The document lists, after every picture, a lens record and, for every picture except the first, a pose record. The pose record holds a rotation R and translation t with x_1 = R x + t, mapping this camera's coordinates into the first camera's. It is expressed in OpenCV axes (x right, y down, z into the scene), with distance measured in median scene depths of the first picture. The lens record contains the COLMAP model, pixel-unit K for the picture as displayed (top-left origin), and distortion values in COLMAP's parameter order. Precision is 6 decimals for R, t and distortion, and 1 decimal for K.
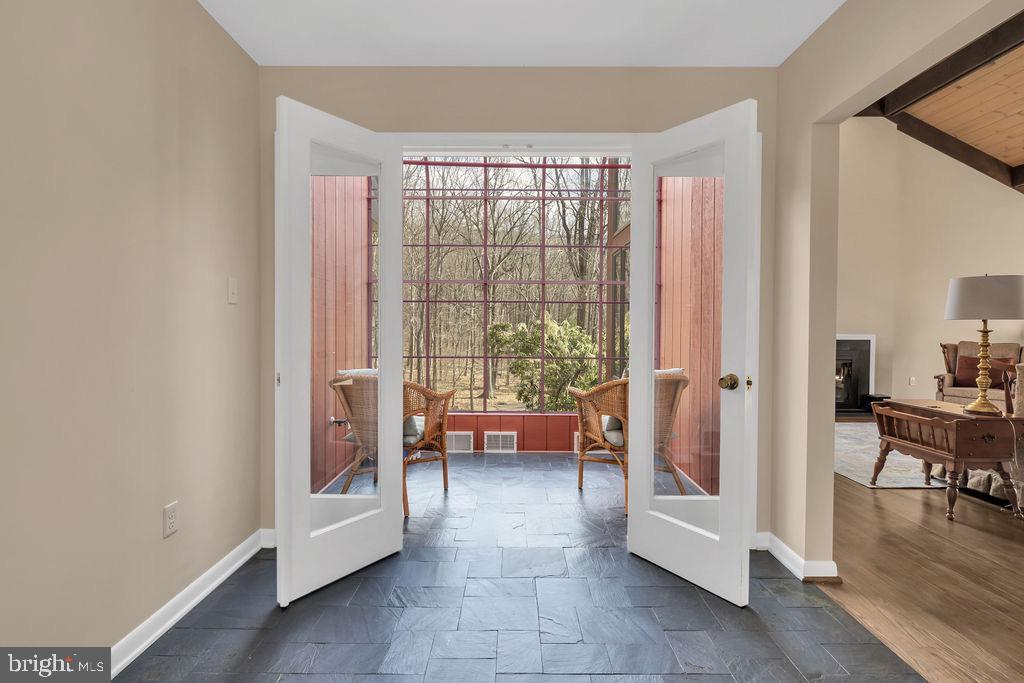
lens RADIAL K [[494.8, 0, 508.4], [0, 494.8, 334.4], [0, 0, 1]] dist [0.004839, -0.003735]
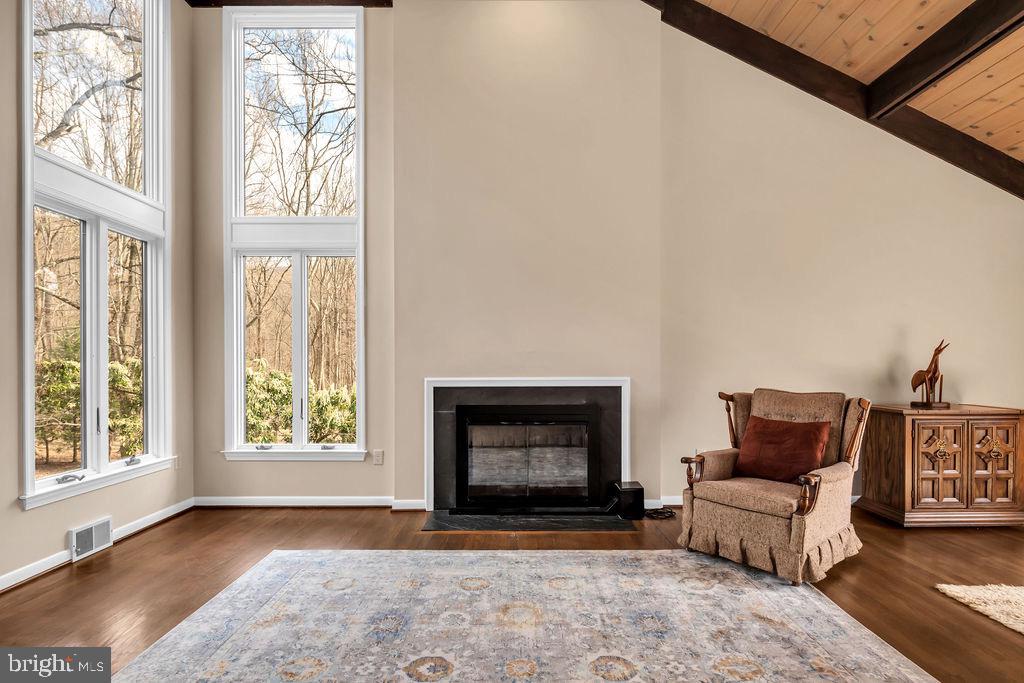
lens RADIAL K [[494.8, 0, 512.9], [0, 494.8, 366.8], [0, 0, 1]] dist [0.004839, -0.003735]
pose [[0.999976, -0.006718, 0.001596, 0.642802], [0.006741, 0.999860, -0.015313, -0.003313], [-0.001492, 0.015324, 0.999881, 0.455943]]
